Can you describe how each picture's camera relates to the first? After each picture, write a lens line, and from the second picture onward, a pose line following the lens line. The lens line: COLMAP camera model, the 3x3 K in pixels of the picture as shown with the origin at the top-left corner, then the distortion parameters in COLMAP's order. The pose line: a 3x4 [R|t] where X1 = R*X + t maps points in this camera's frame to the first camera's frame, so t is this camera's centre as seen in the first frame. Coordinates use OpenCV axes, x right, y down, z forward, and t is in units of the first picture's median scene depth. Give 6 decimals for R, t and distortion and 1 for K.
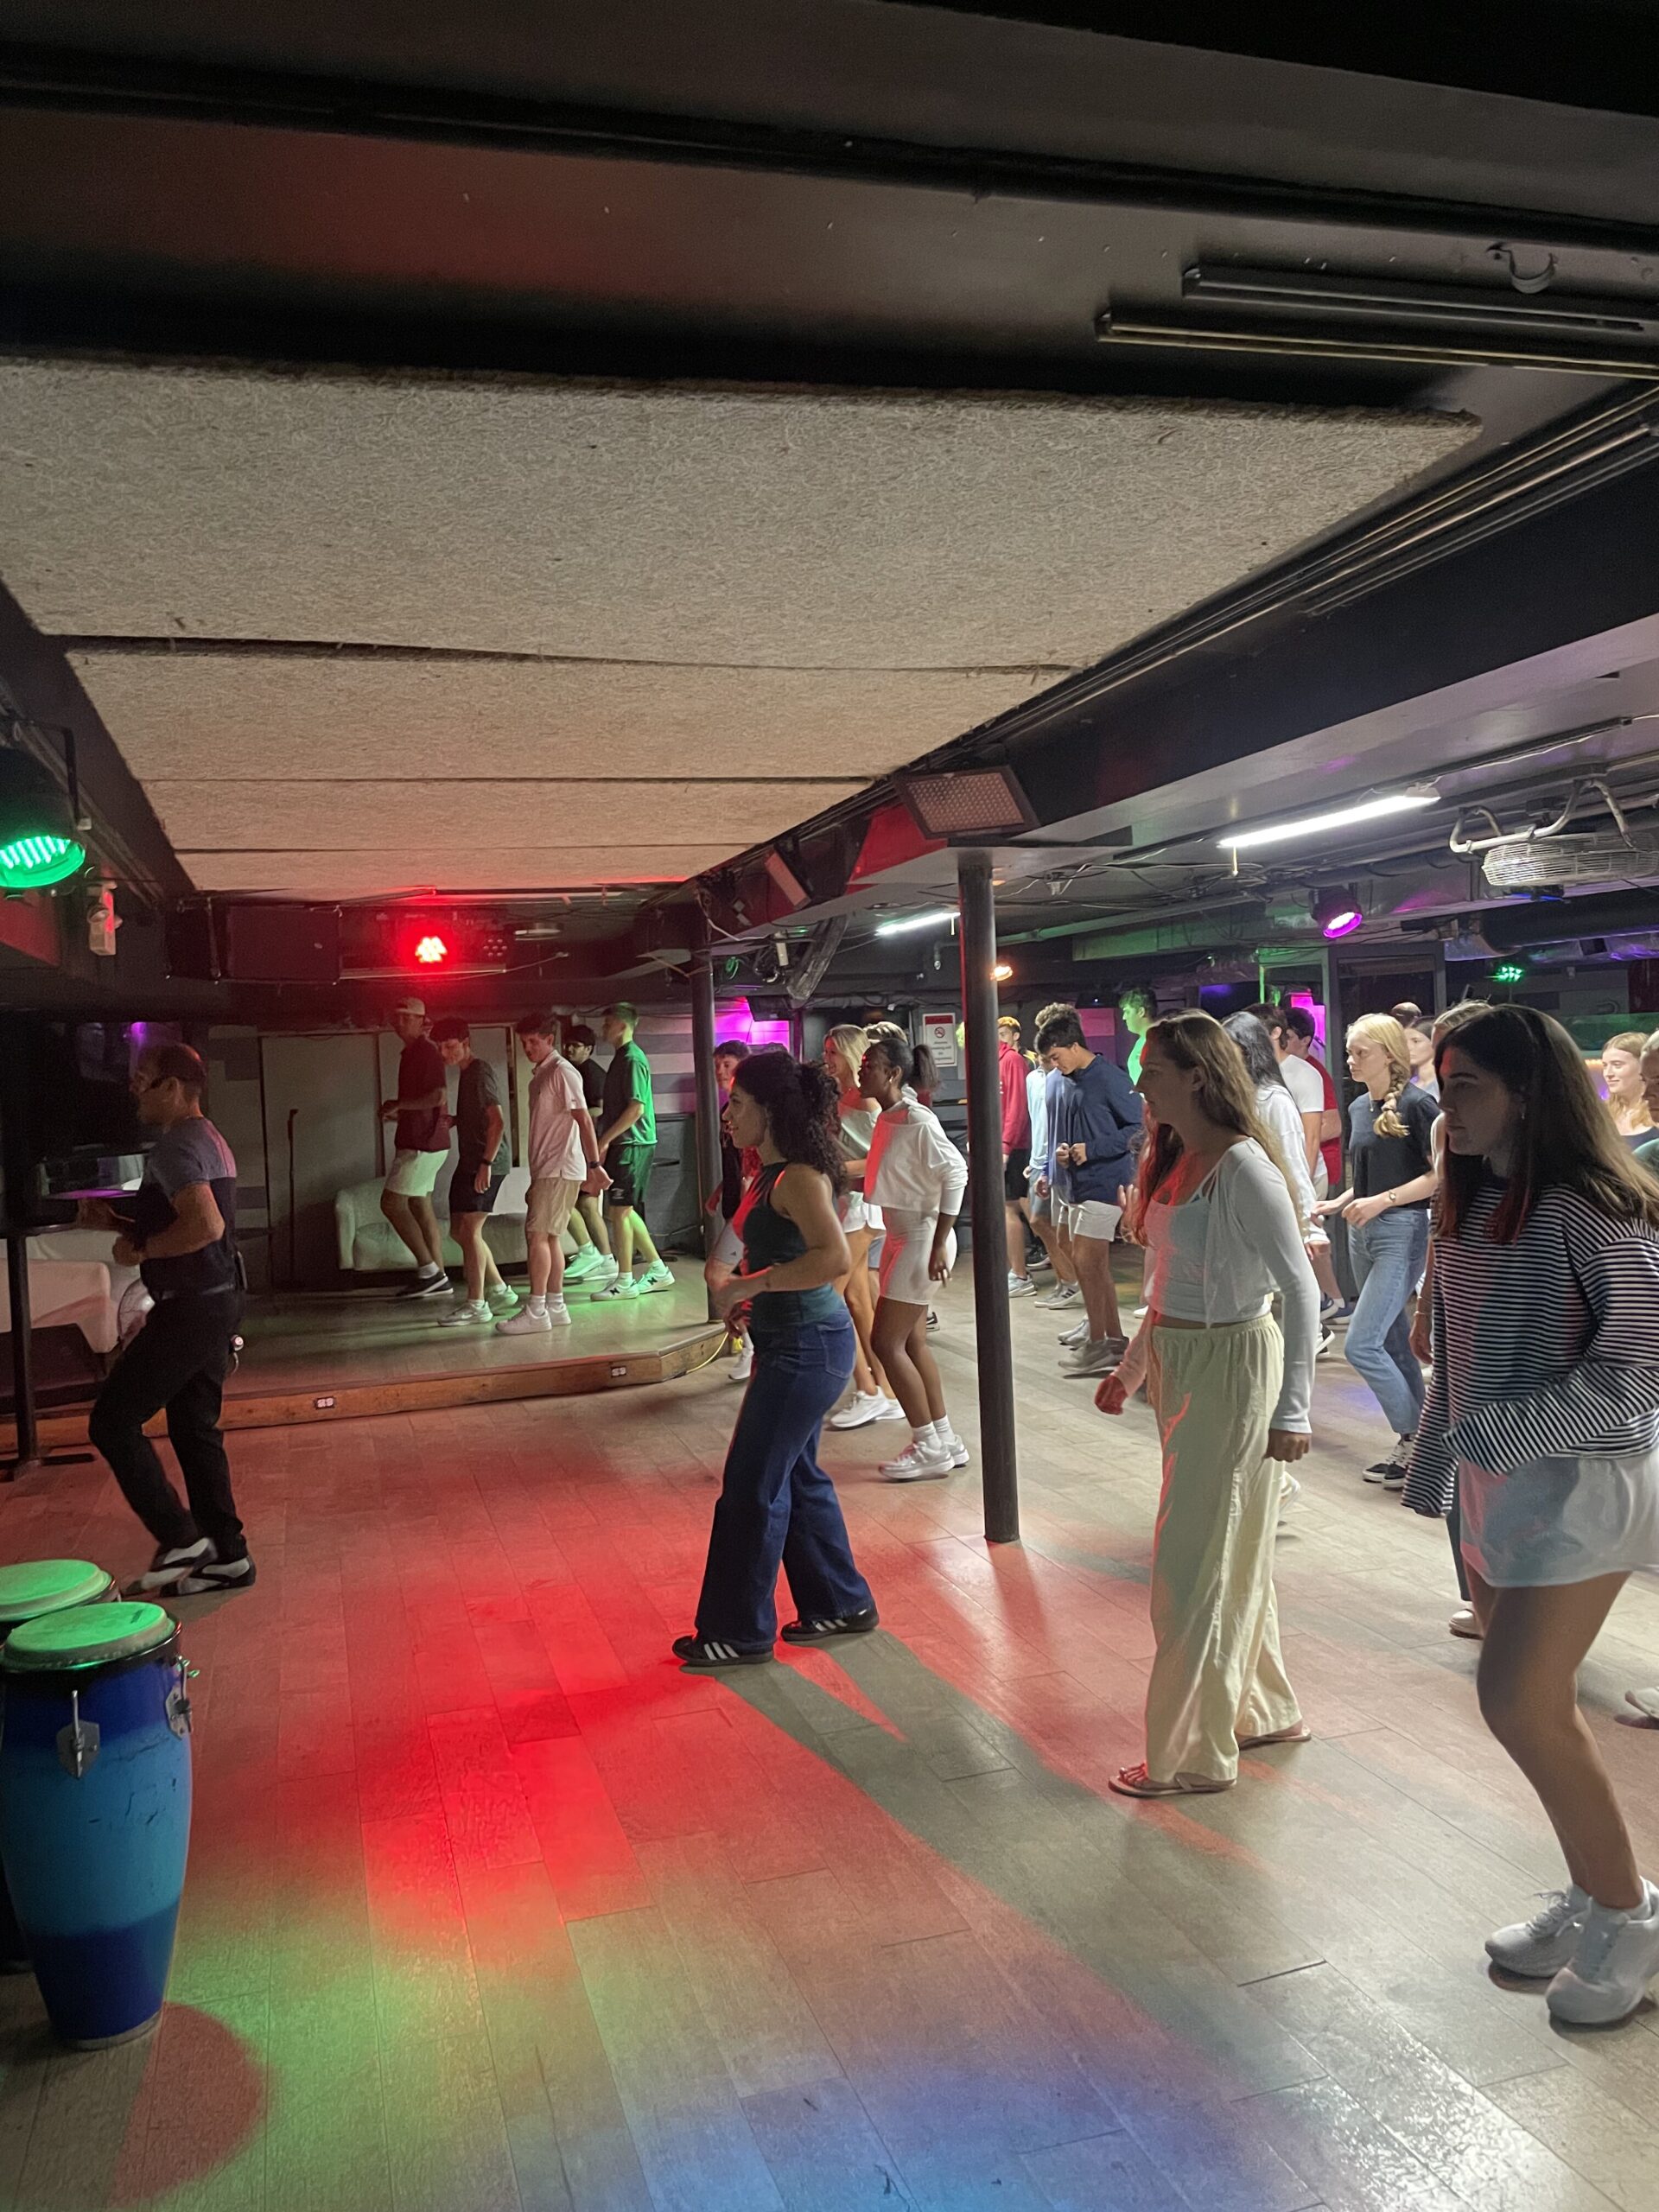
lens RADIAL K [[1662.8, 0, 815.4], [0, 1662.8, 1102.1], [0, 0, 1]] dist [0.094927, -0.124324]
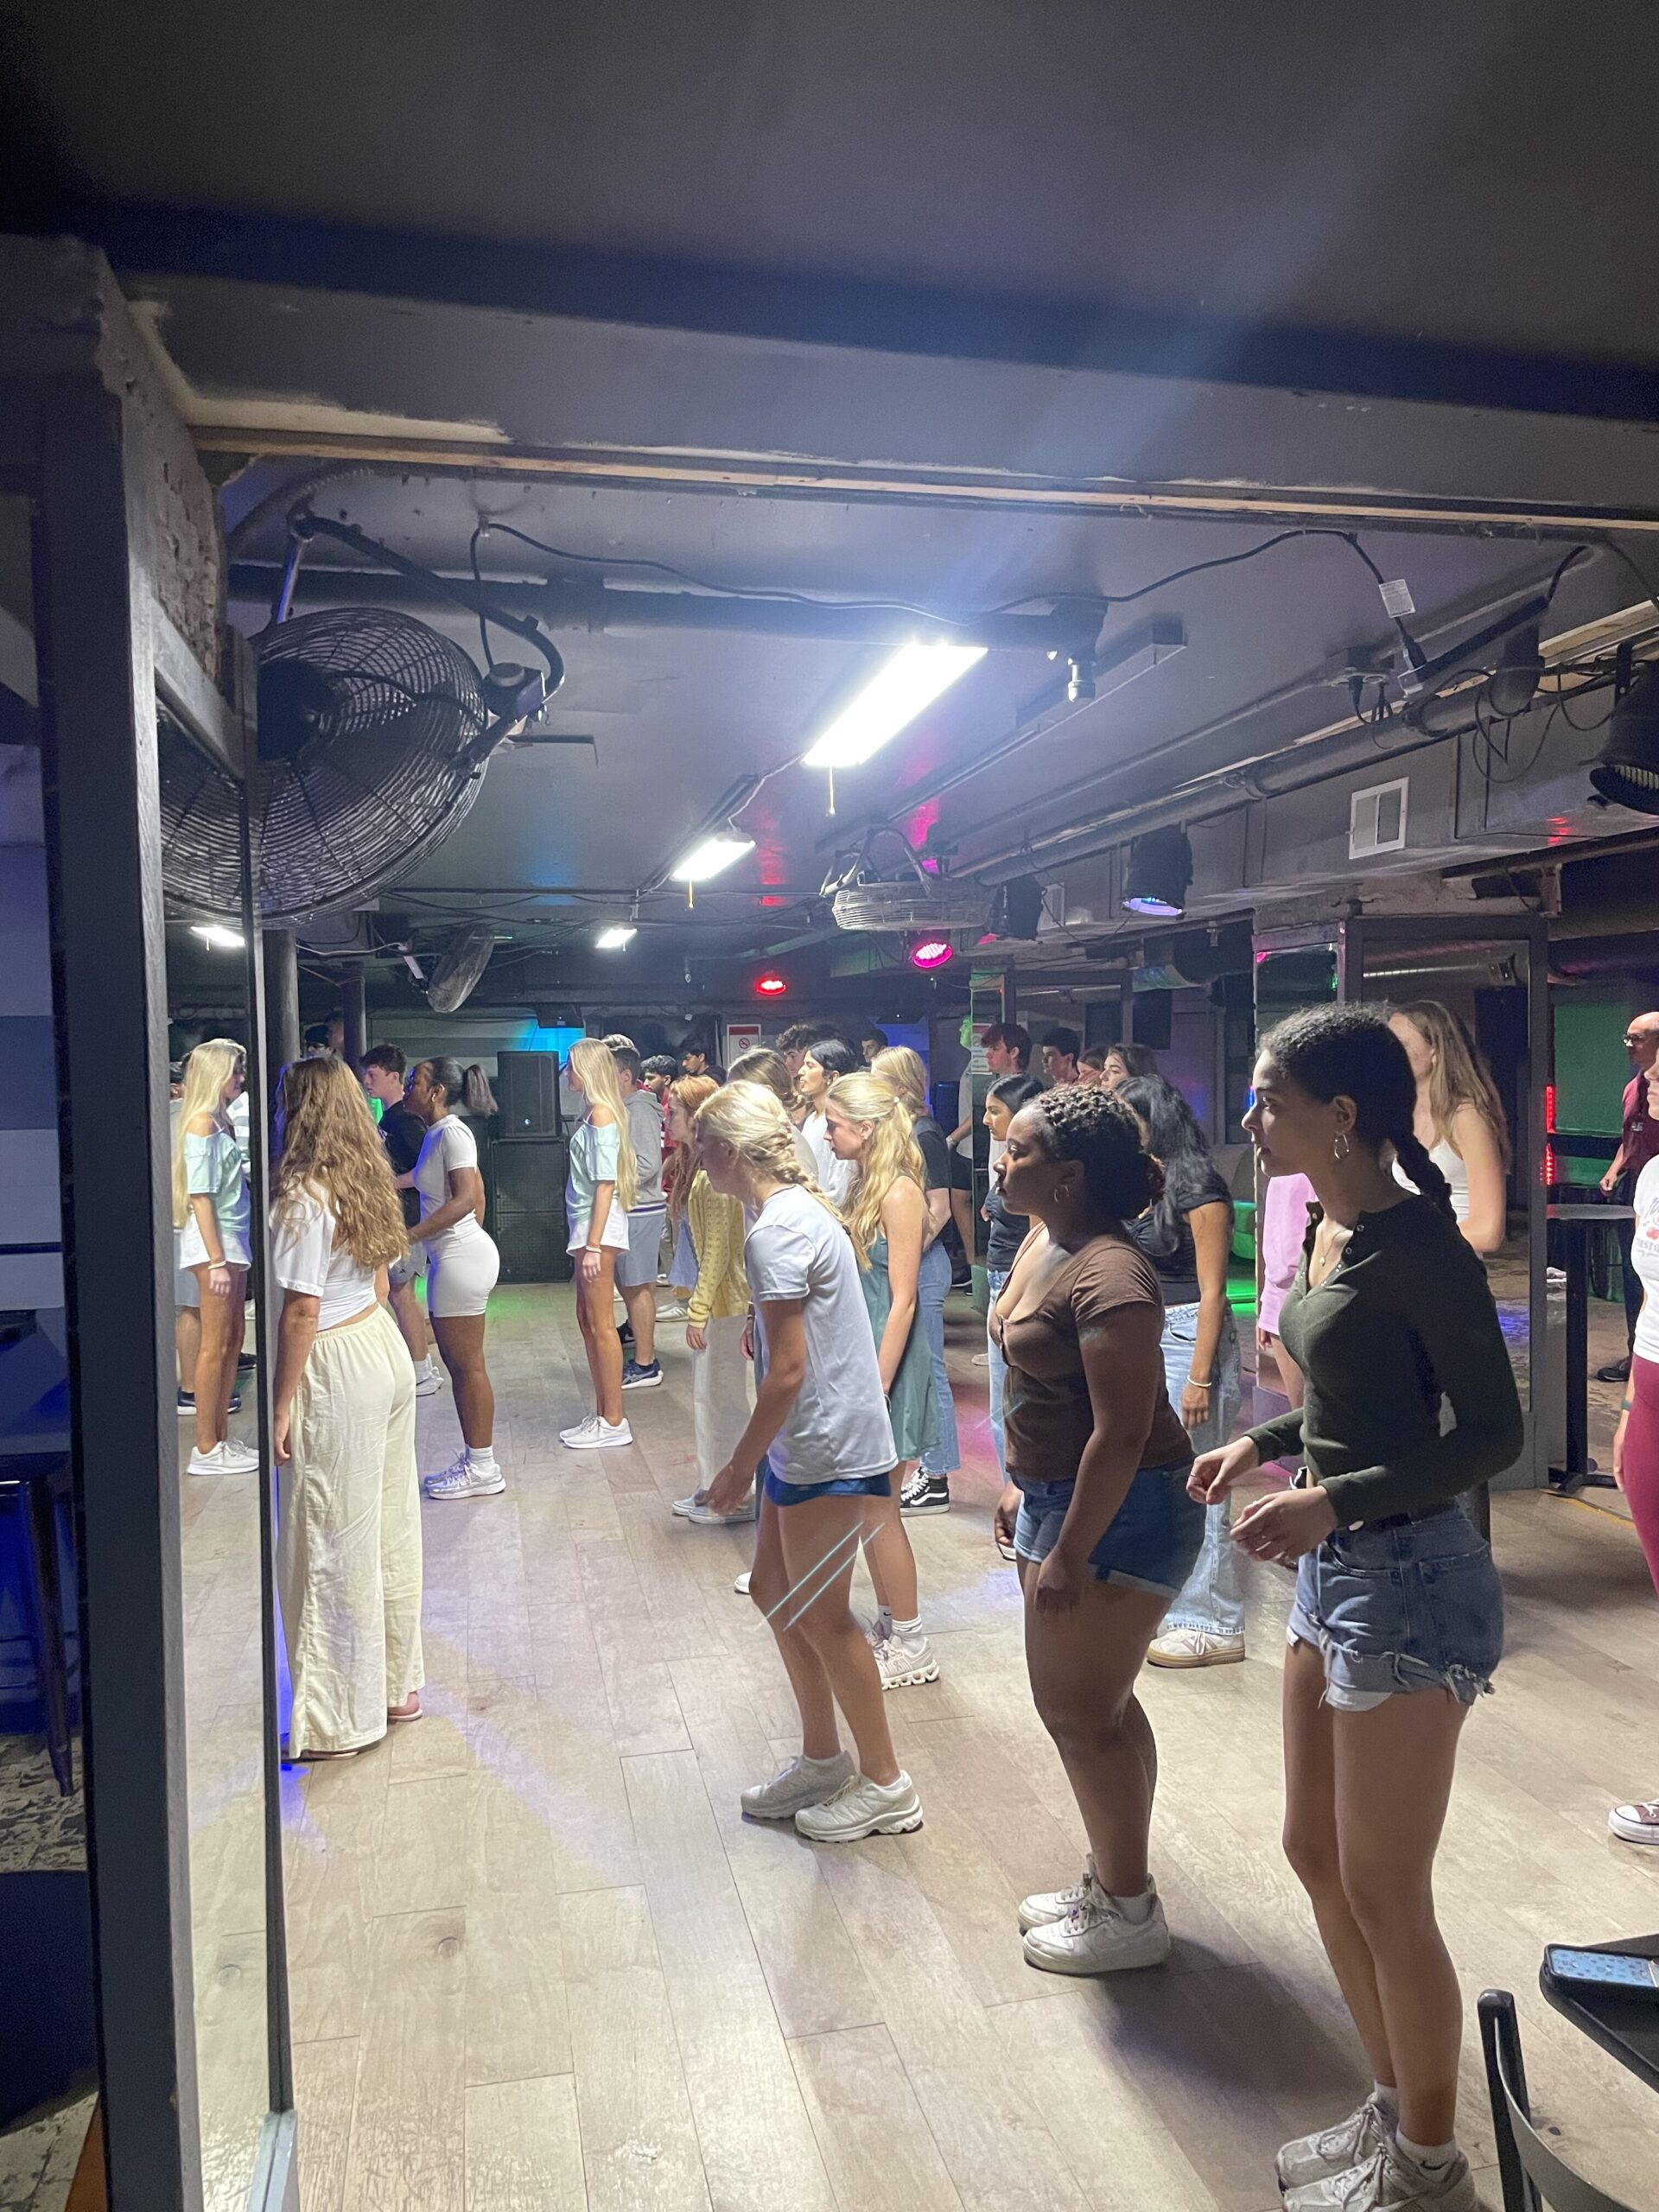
lens RADIAL K [[1668.8, 0, 854.1], [0, 1668.8, 1115.6], [0, 0, 1]] dist [0.091634, -0.134532]
pose [[0.996792, 0.030775, -0.073879, 0.625933], [-0.029889, 0.999468, 0.013070, -0.038854], [0.074242, -0.010820, 0.997182, 0.000114]]
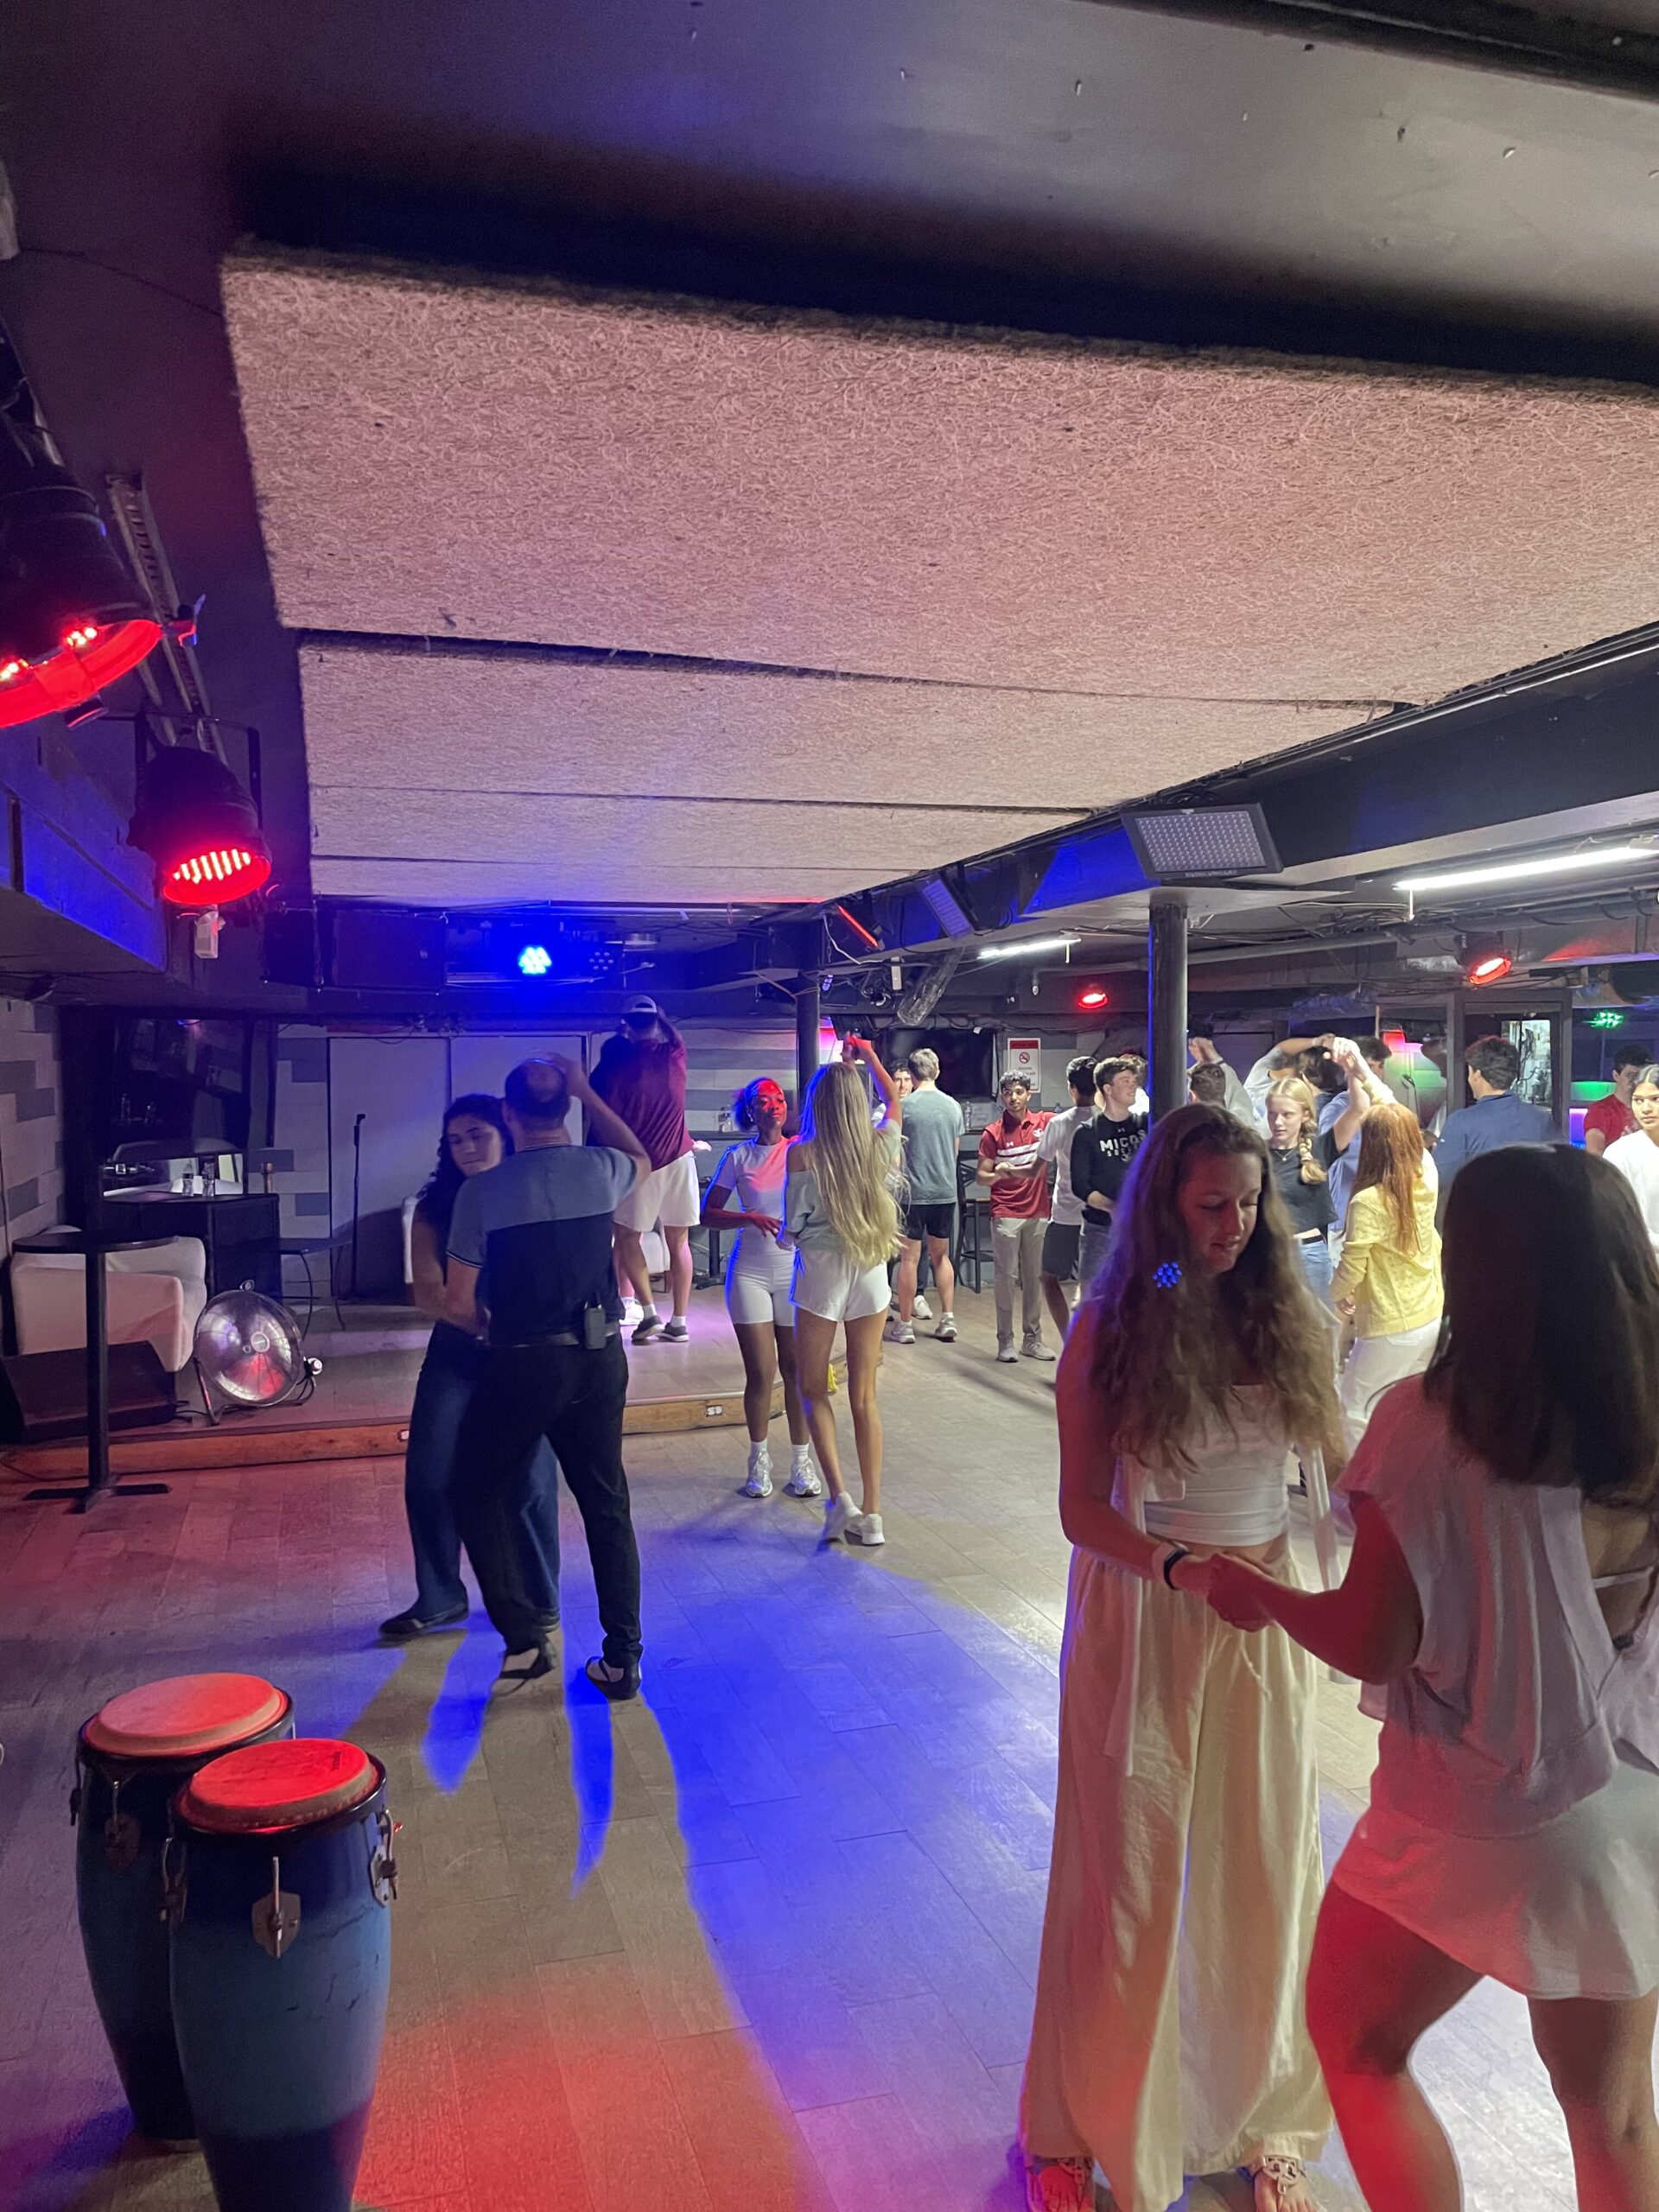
lens RADIAL K [[1665.1, 0, 853.5], [0, 1665.1, 1110.3], [0, 0, 1]] dist [0.095883, -0.127259]
pose [[0.999215, 0.037916, 0.011471, -0.101614], [-0.037937, 0.999279, 0.001576, -0.026010], [-0.011403, -0.002010, 0.999933, 0.082794]]
